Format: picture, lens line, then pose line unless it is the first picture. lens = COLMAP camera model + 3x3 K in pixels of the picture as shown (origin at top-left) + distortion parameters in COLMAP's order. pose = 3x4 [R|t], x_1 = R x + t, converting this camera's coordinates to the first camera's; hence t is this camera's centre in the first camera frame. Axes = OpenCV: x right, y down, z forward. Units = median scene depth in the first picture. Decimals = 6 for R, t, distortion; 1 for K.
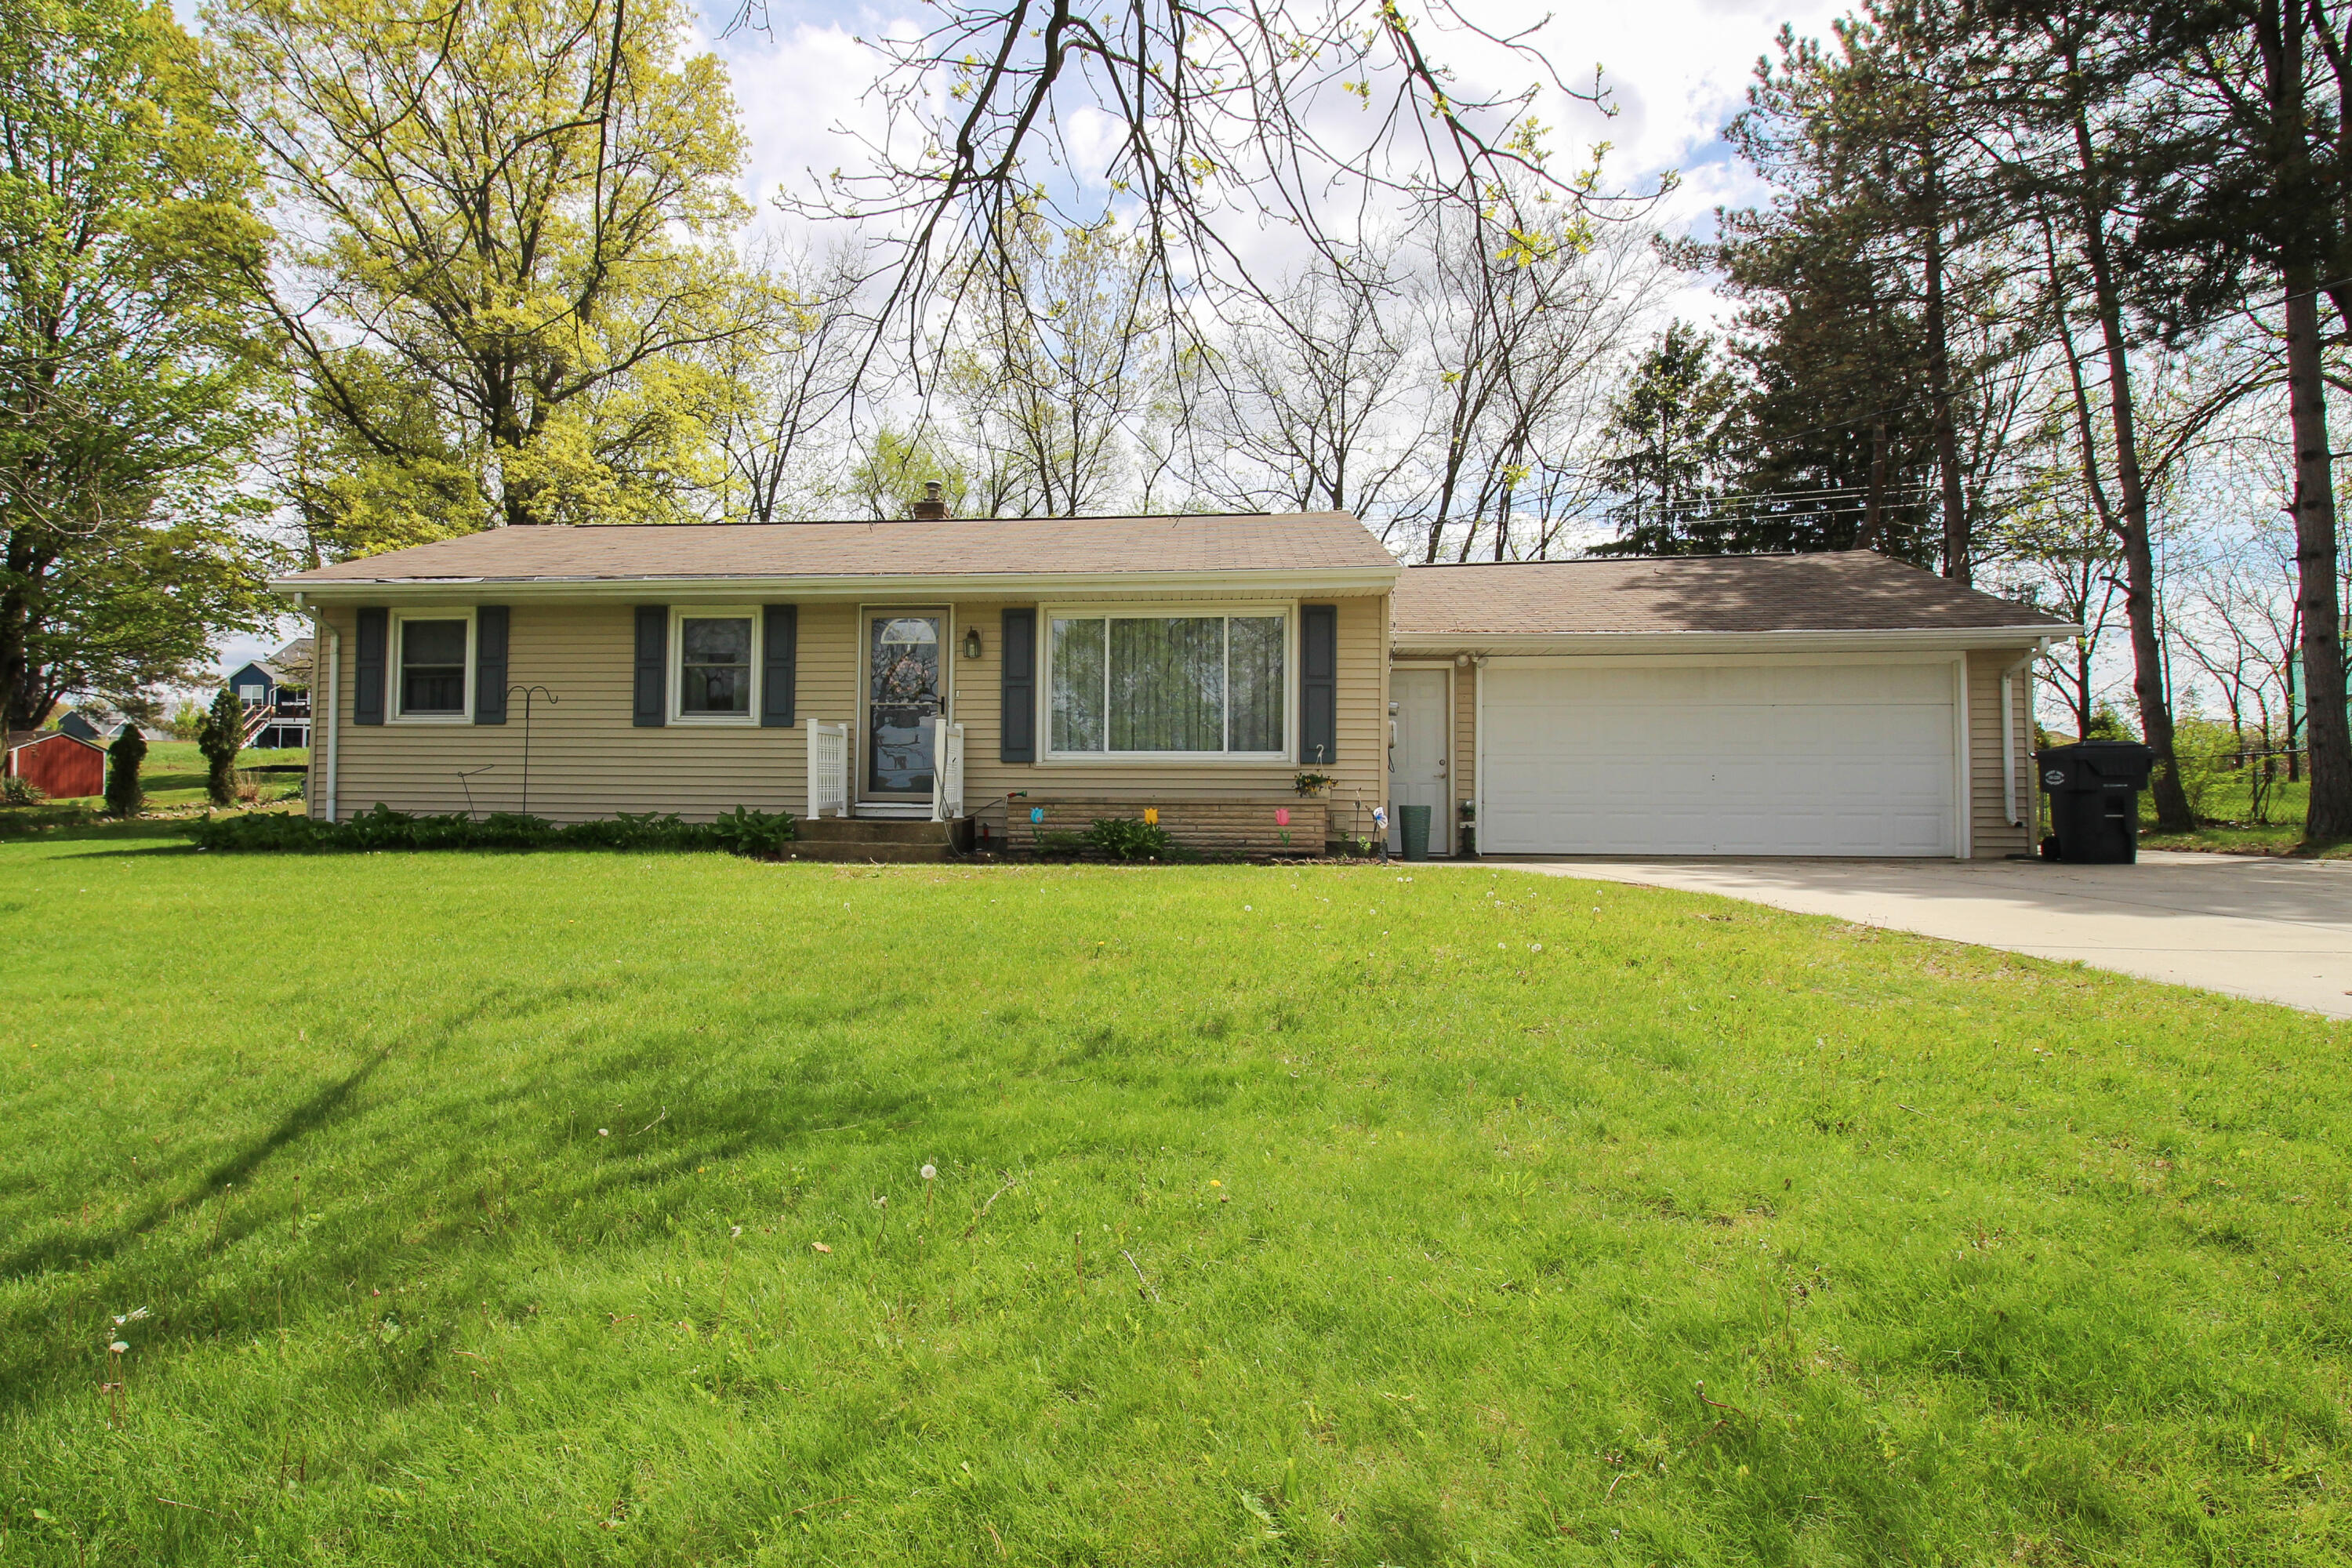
lens RADIAL K [[1093.7, 0, 1176.9], [0, 1093.7, 789.3], [0, 0, 1]] dist [-0.004055, -0.004815]
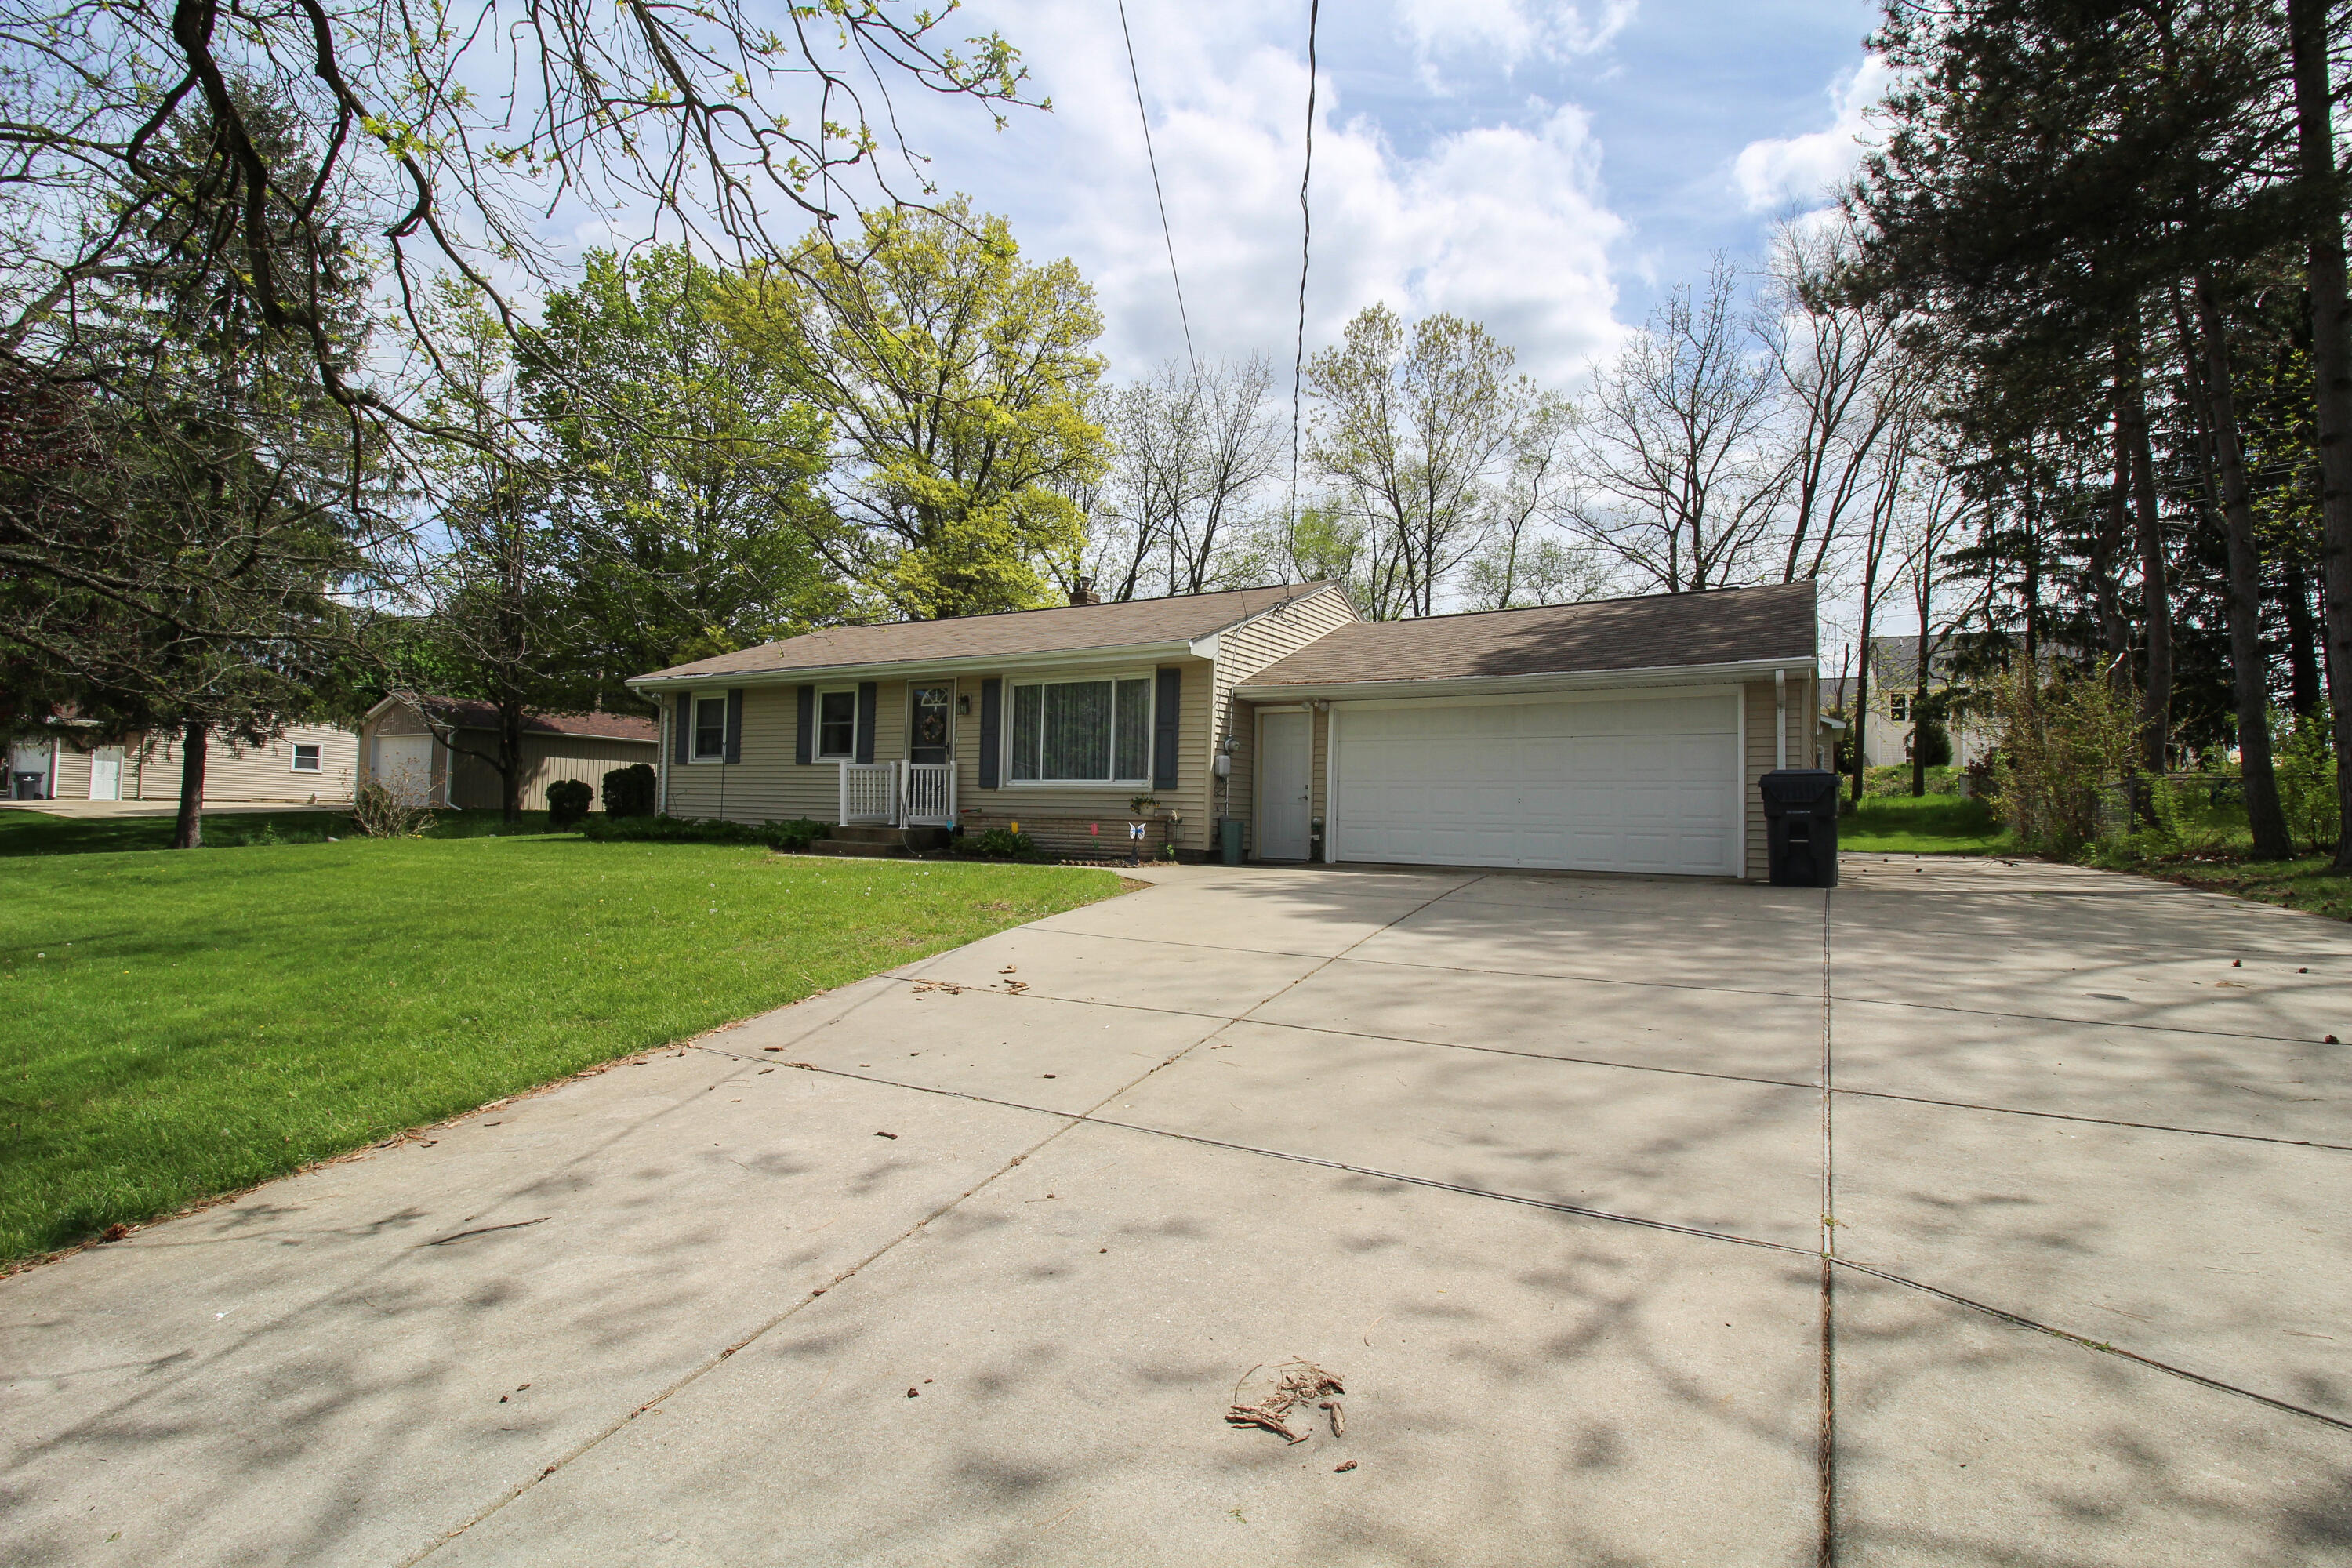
lens RADIAL K [[983.4, 0, 1318.3], [0, 983.4, 783.8], [0, 0, 1]] dist [-0.003072, -0.000653]
pose [[0.935059, -0.000717, -0.354492, 0.688542], [-0.005491, 0.999849, -0.016504, -0.010769], [0.354450, 0.017379, 0.934913, -0.038341]]
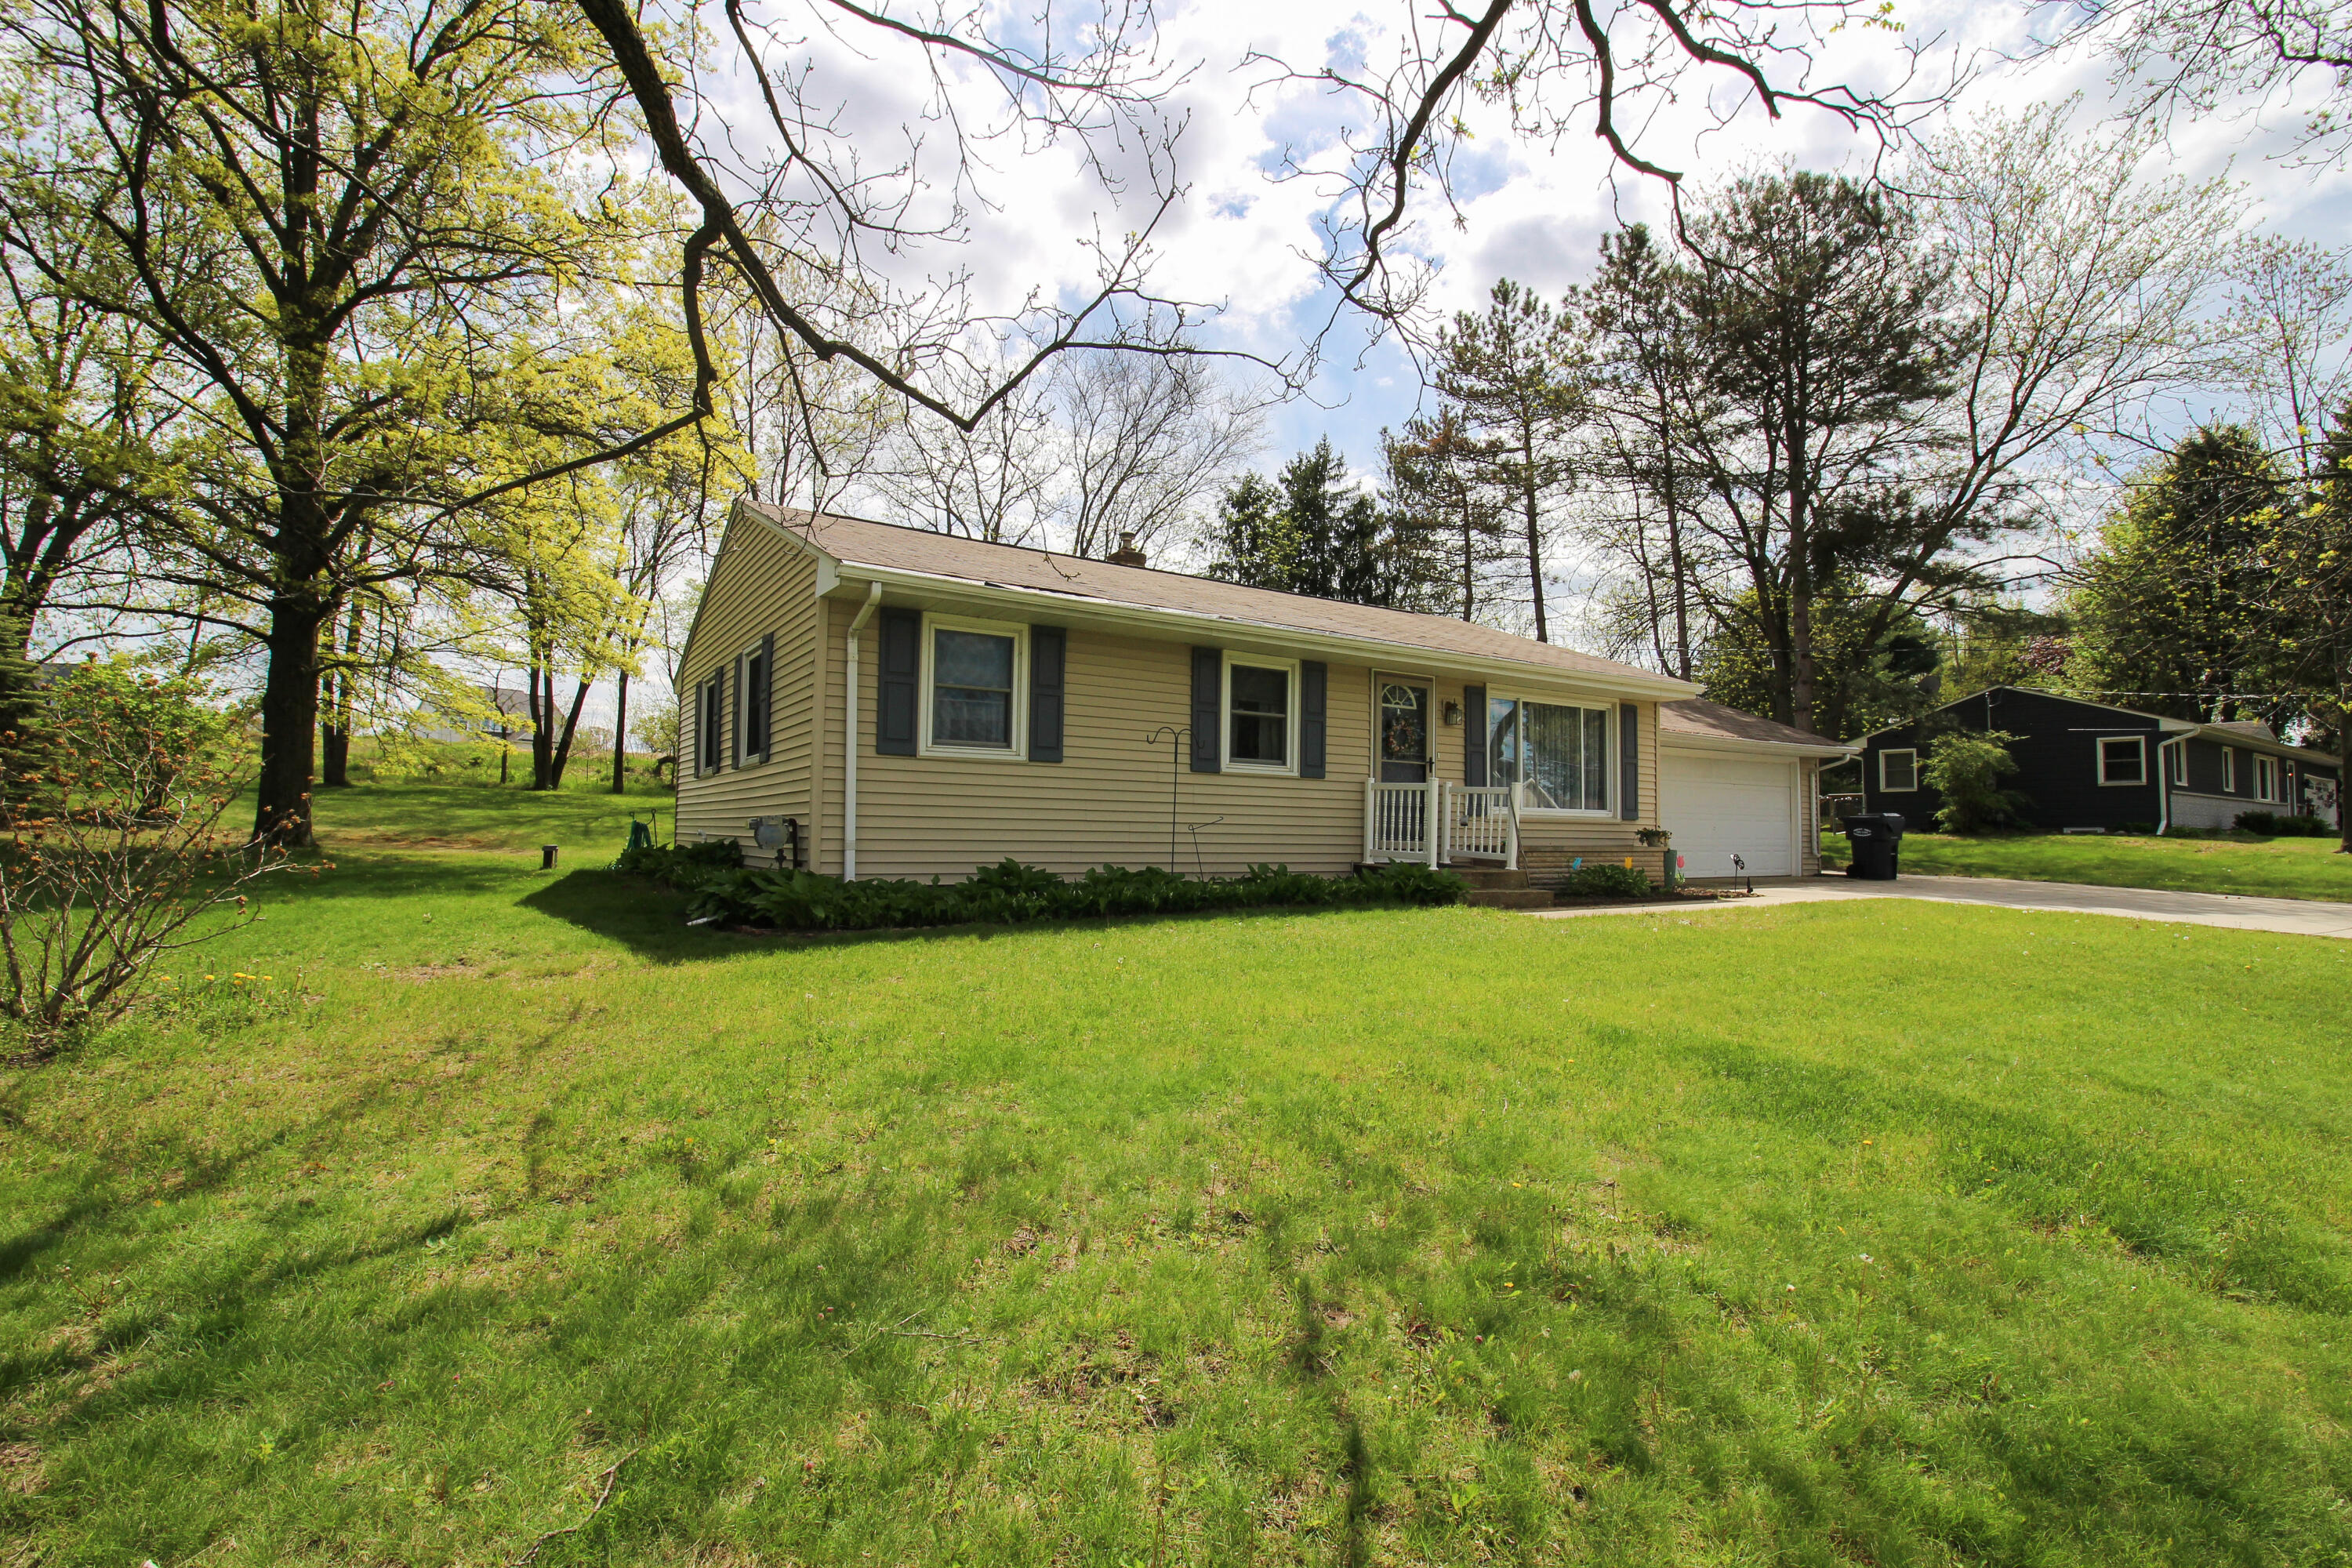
lens RADIAL K [[1093.7, 0, 1186.8], [0, 1093.7, 789.6], [0, 0, 1]] dist [-0.004055, -0.004815]
pose [[0.796969, 0.028108, 0.603366, -1.074516], [-0.026655, 0.999580, -0.011357, -0.031119], [-0.603432, -0.007031, 0.797383, 0.243354]]
